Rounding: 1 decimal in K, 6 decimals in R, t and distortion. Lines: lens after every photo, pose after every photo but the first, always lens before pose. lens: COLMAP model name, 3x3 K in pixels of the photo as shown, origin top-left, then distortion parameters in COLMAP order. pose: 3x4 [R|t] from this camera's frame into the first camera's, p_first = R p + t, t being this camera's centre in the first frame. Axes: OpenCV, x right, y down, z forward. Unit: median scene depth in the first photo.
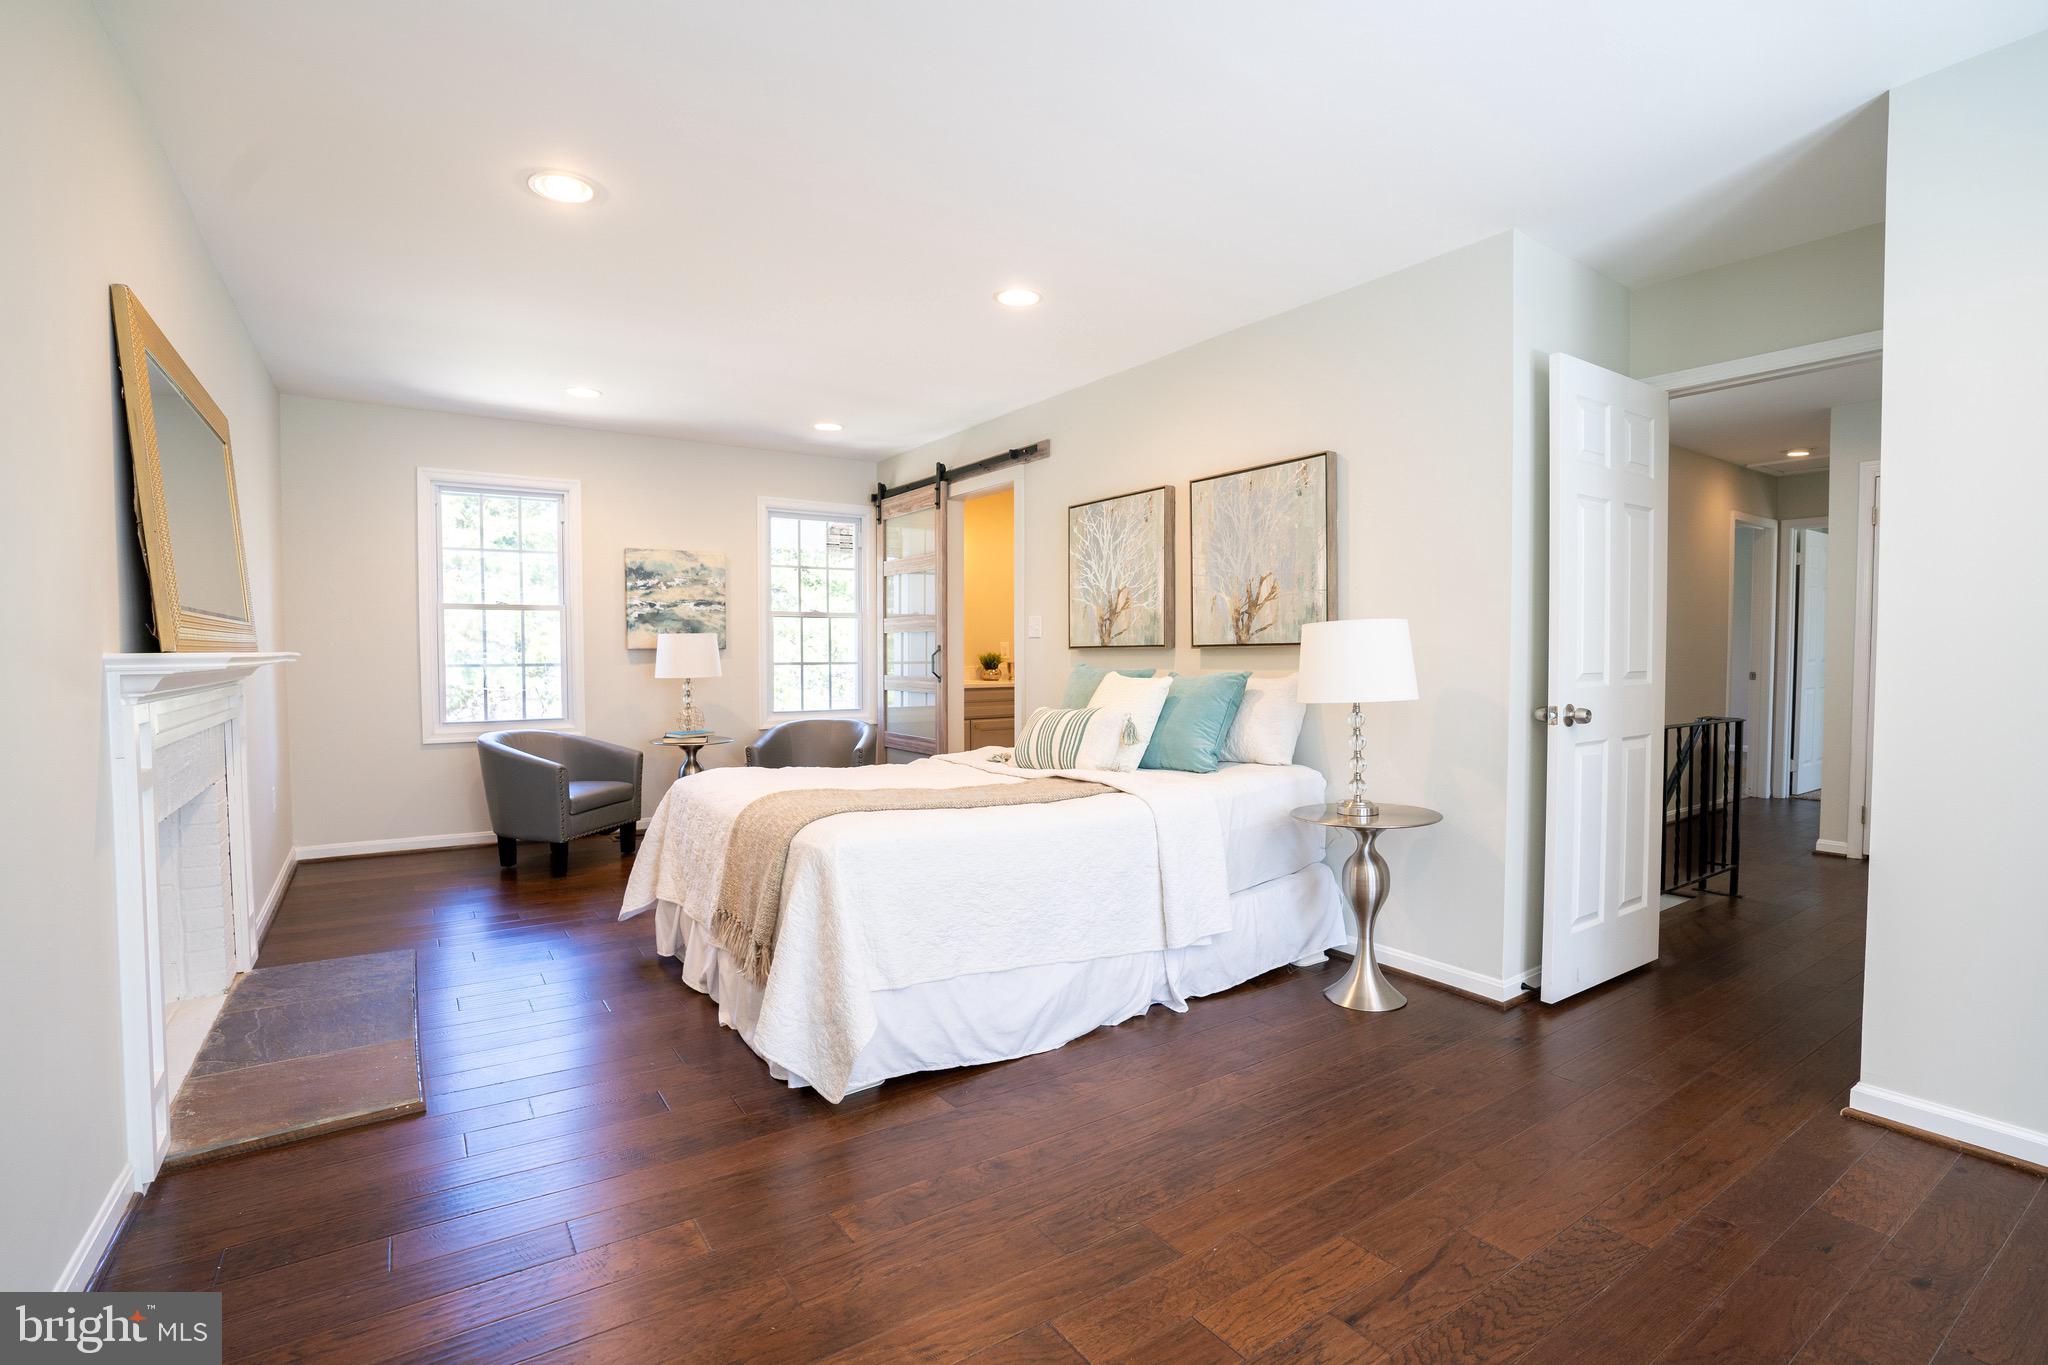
lens RADIAL K [[953.4, 0, 1011.0], [0, 953.4, 680.8], [0, 0, 1]] dist [-0.032710, 0.003631]
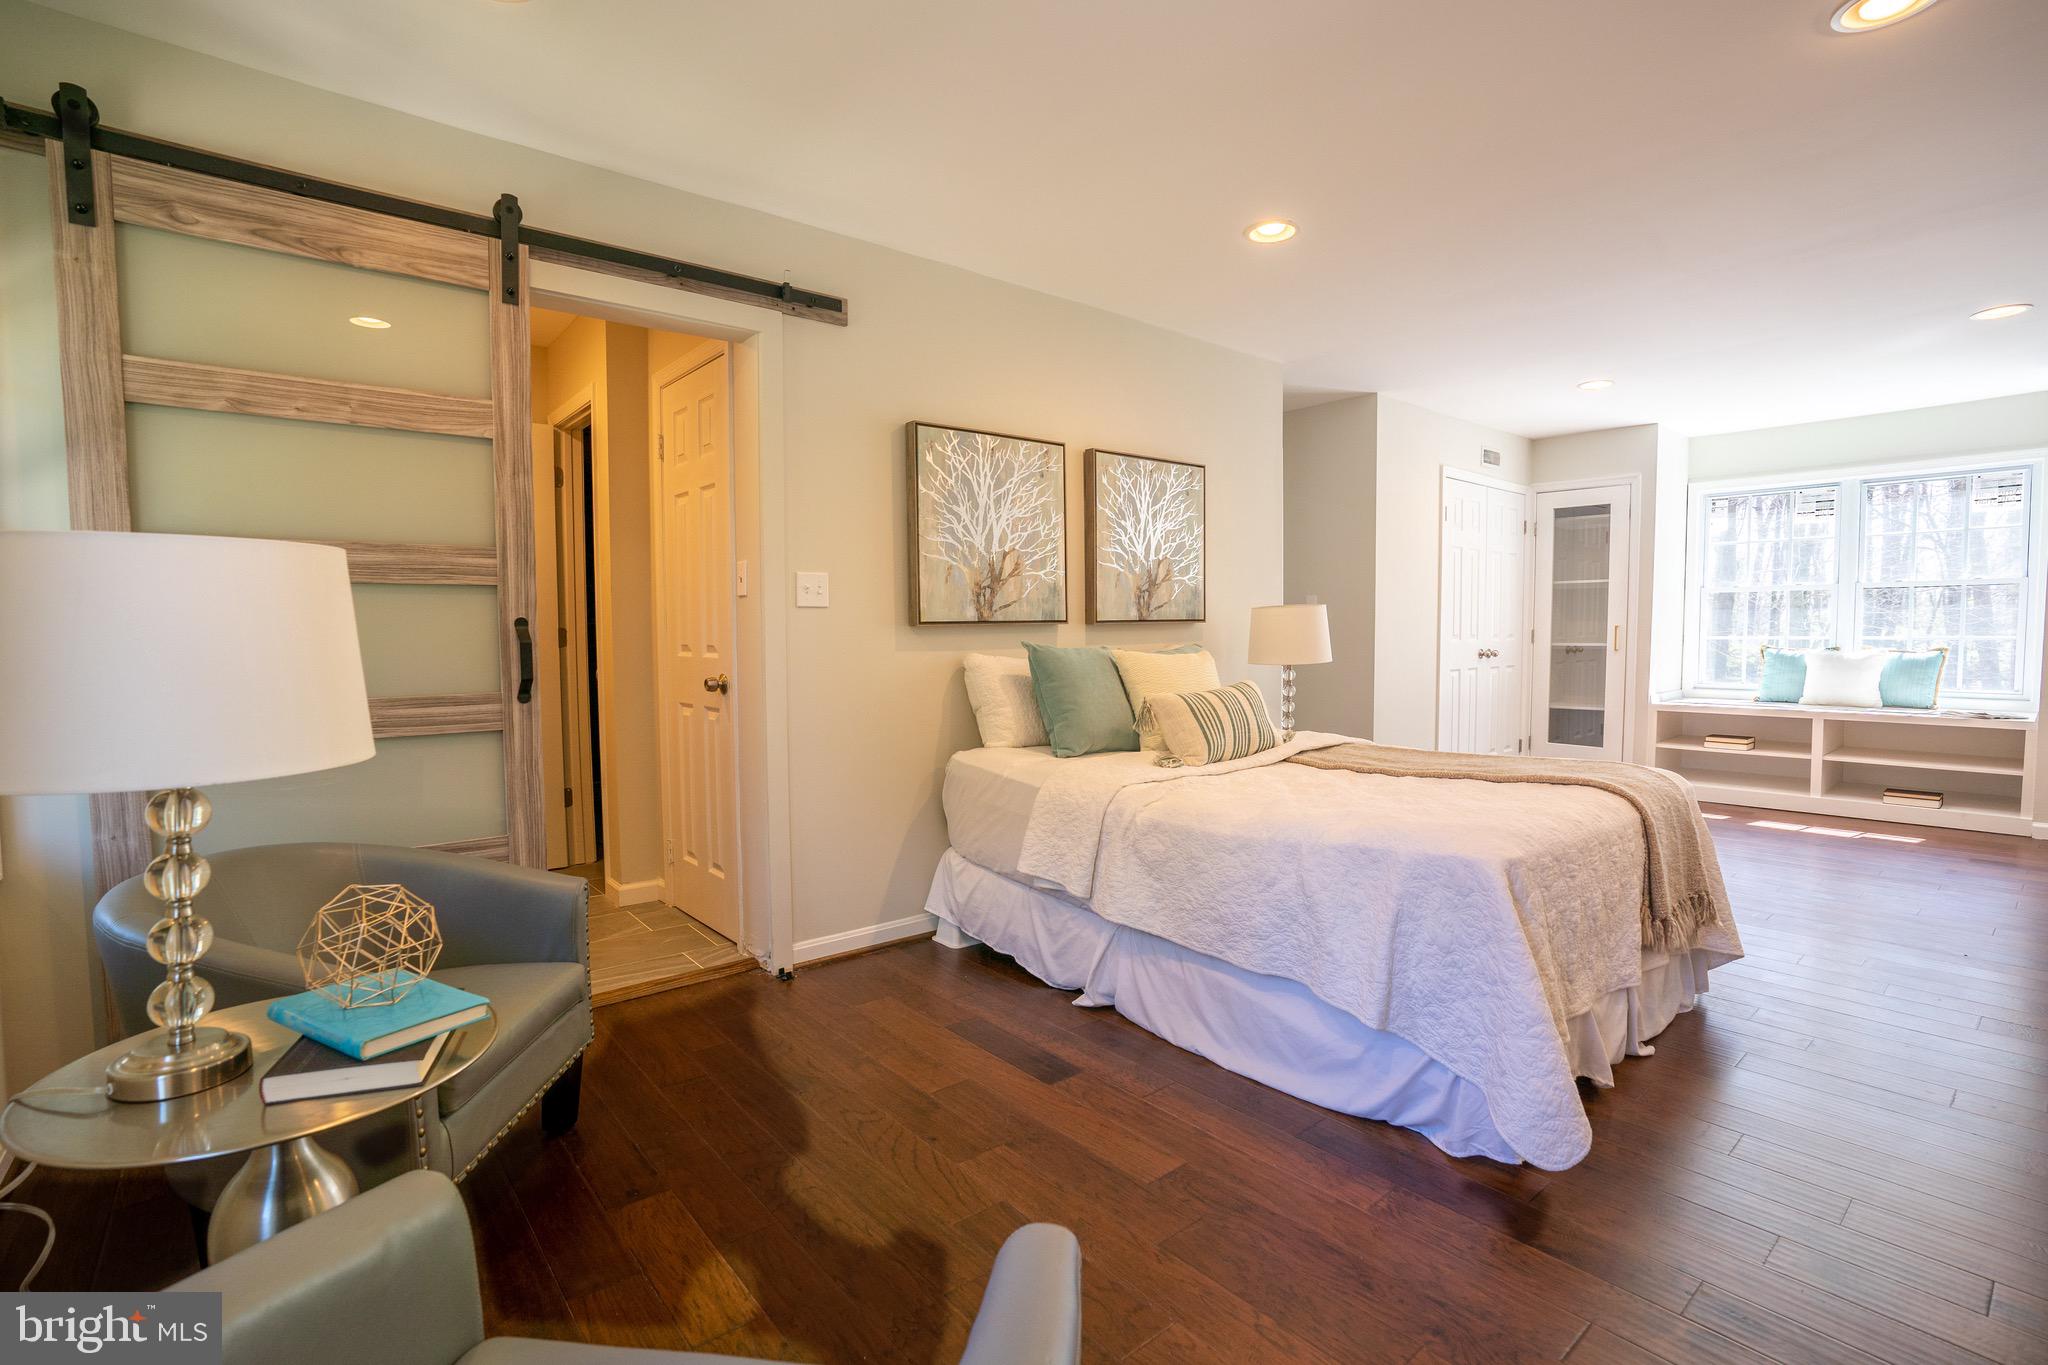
lens RADIAL K [[953.4, 0, 1028.0], [0, 953.4, 687.9], [0, 0, 1]] dist [-0.032710, 0.003631]
pose [[-0.108618, -0.054415, 0.992593, -0.697513], [0.042949, 0.997312, 0.059373, -0.027239], [-0.993155, 0.049080, -0.105989, 1.069846]]
